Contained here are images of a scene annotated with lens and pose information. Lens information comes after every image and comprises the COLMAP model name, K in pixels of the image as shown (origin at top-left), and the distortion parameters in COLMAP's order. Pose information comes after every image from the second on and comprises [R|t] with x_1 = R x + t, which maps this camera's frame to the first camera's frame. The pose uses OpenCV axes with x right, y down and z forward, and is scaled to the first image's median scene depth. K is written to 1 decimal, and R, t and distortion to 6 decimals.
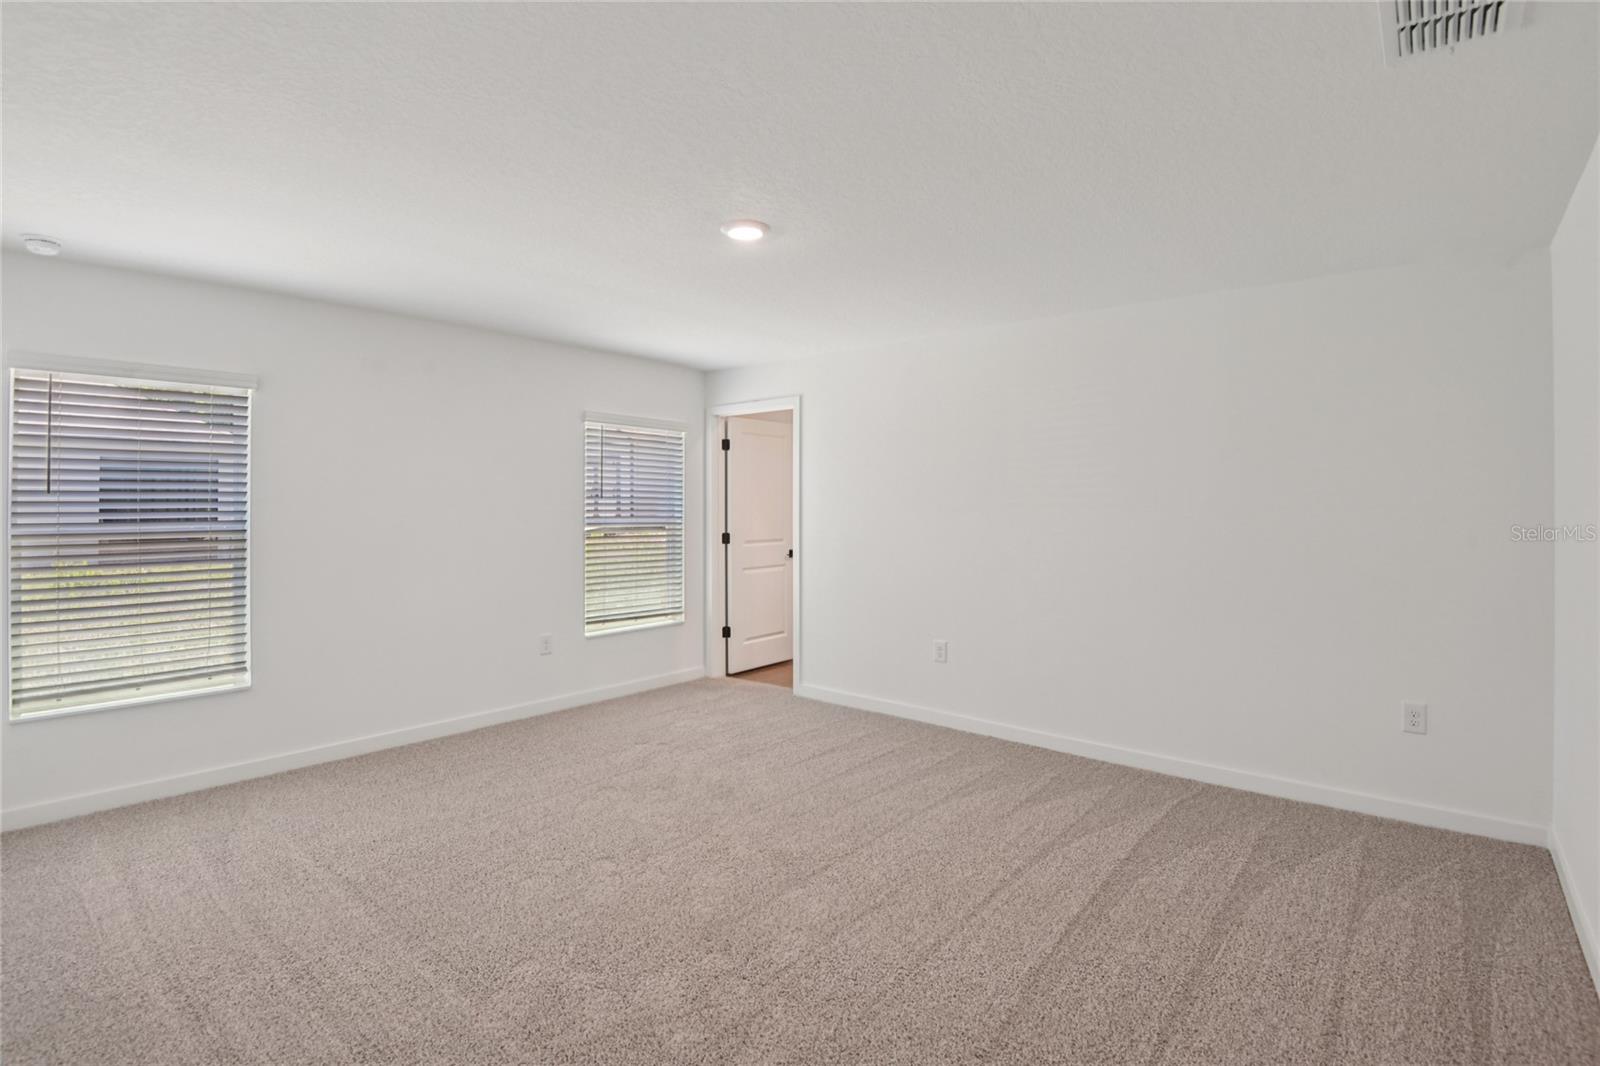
lens RADIAL K [[766.7, 0, 800.7], [0, 766.7, 519.4], [0, 0, 1]] dist [-0.029325, -0.000761]
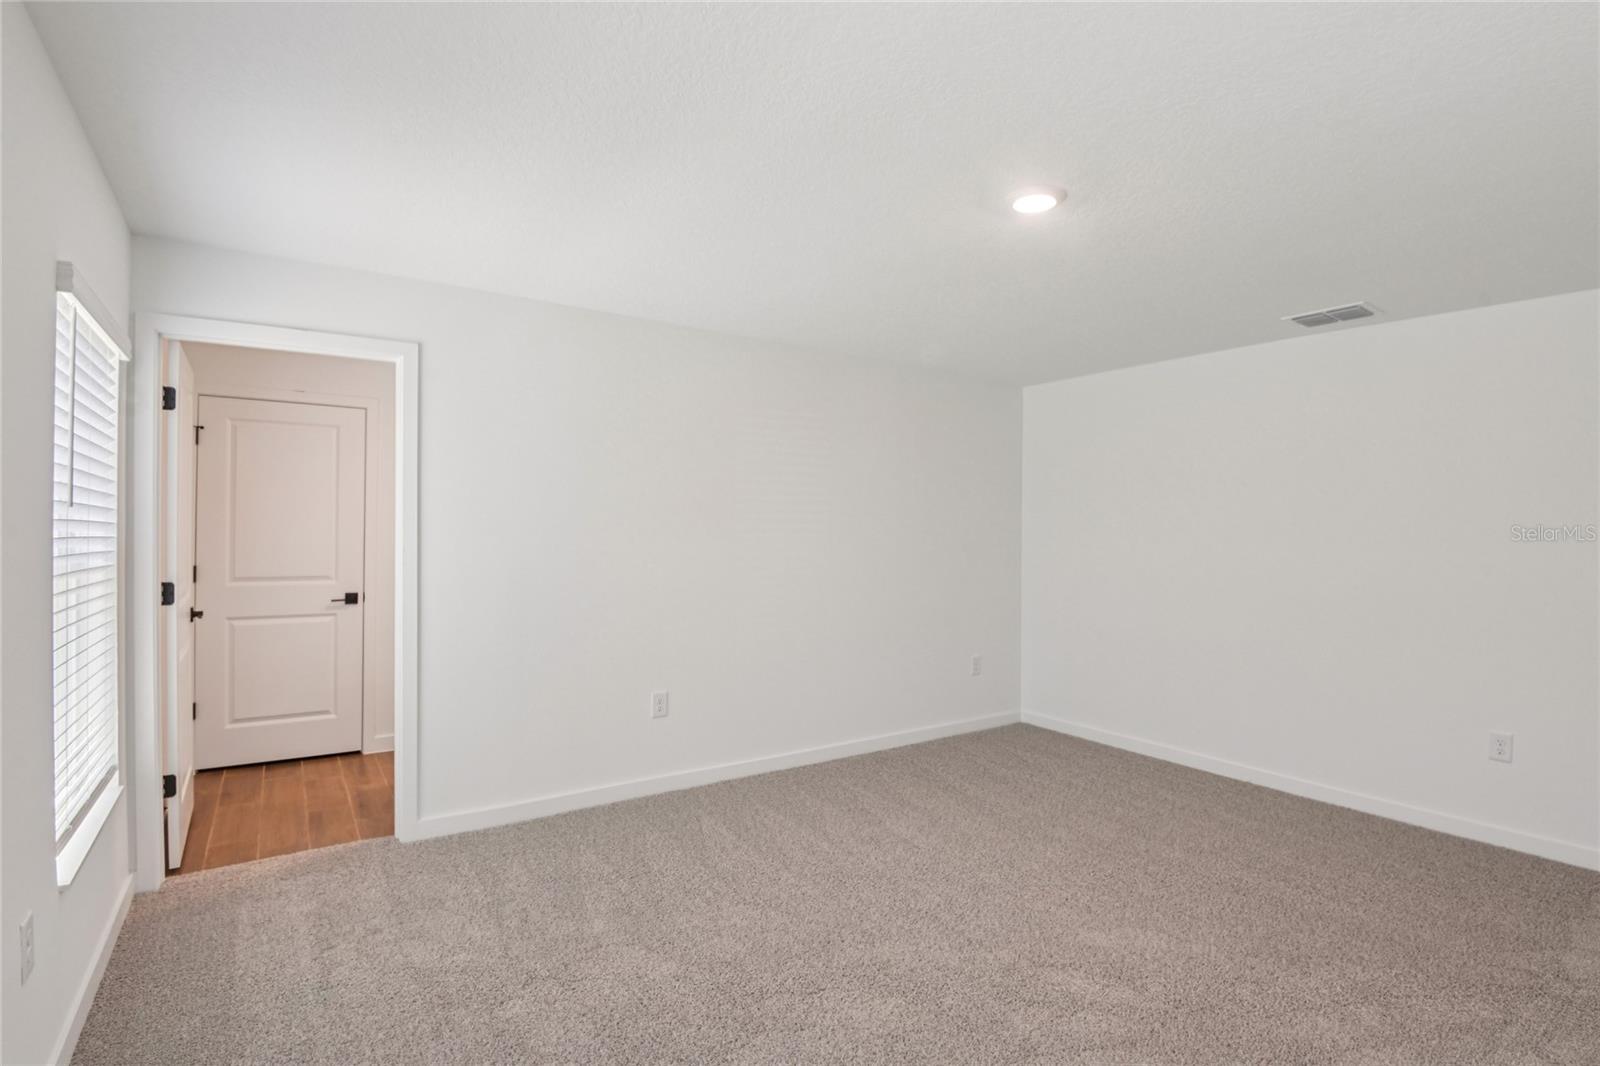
lens RADIAL K [[766.7, 0, 800.7], [0, 766.7, 519.4], [0, 0, 1]] dist [-0.029325, -0.000761]
pose [[0.268095, 0.033183, 0.962821, -0.569488], [0.015929, 0.999117, -0.038869, 0.008841], [-0.963261, 0.025758, 0.267329, 0.626014]]
